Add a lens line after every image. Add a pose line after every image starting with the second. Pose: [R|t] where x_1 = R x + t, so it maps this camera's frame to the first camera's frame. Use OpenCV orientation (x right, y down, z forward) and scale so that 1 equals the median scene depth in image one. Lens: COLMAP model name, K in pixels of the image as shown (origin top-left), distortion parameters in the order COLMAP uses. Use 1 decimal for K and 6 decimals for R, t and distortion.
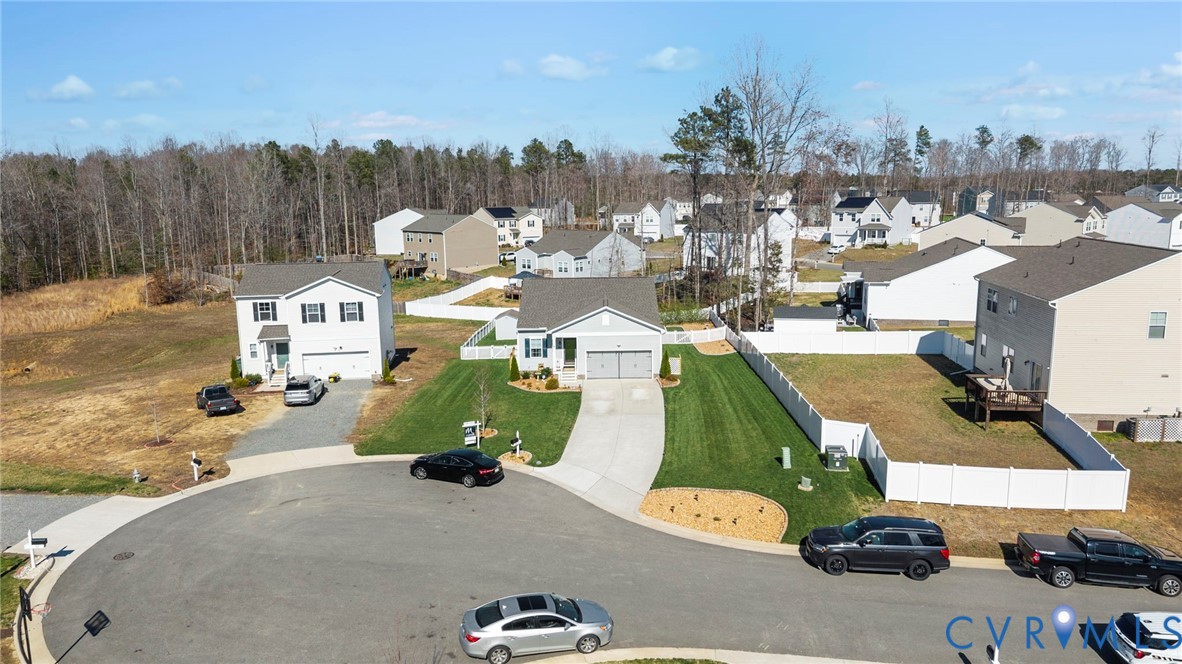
lens RADIAL K [[801.8, 0, 591.3], [0, 801.8, 333.5], [0, 0, 1]] dist [-0.023556, -0.003808]
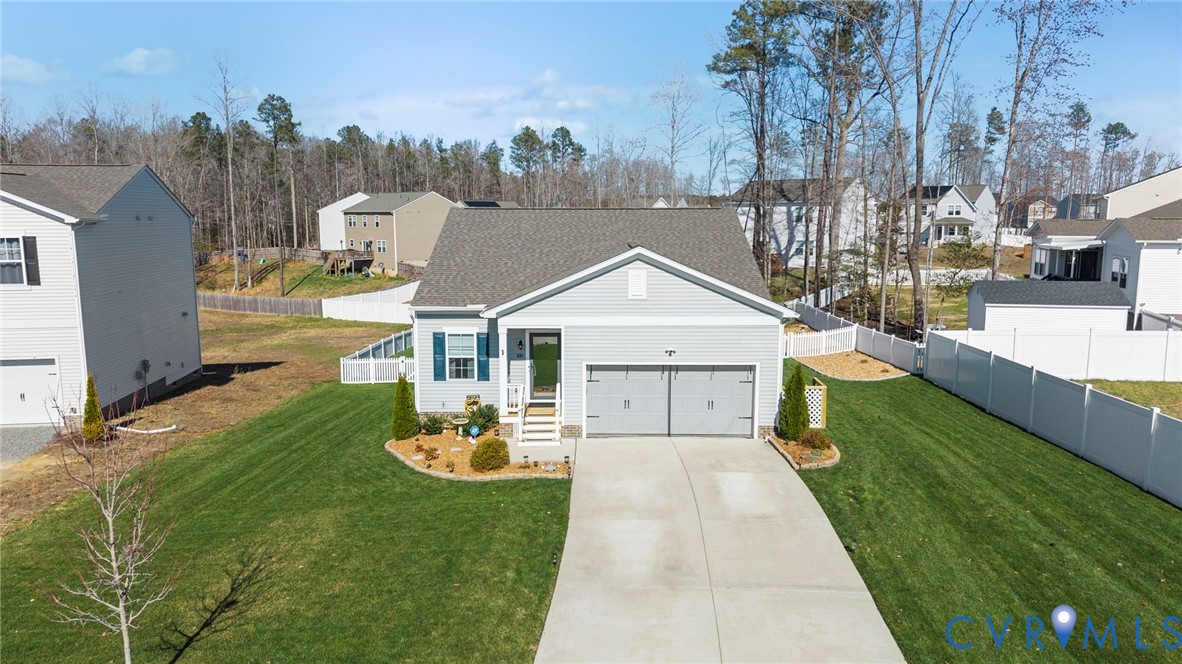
lens RADIAL K [[801.8, 0, 591.0], [0, 801.8, 326.9], [0, 0, 1]] dist [-0.023556, -0.003808]
pose [[0.999910, 0.013164, 0.002551, -0.004822], [-0.013048, 0.999062, -0.041295, 0.018852], [-0.003092, 0.041258, 0.999144, 0.596931]]
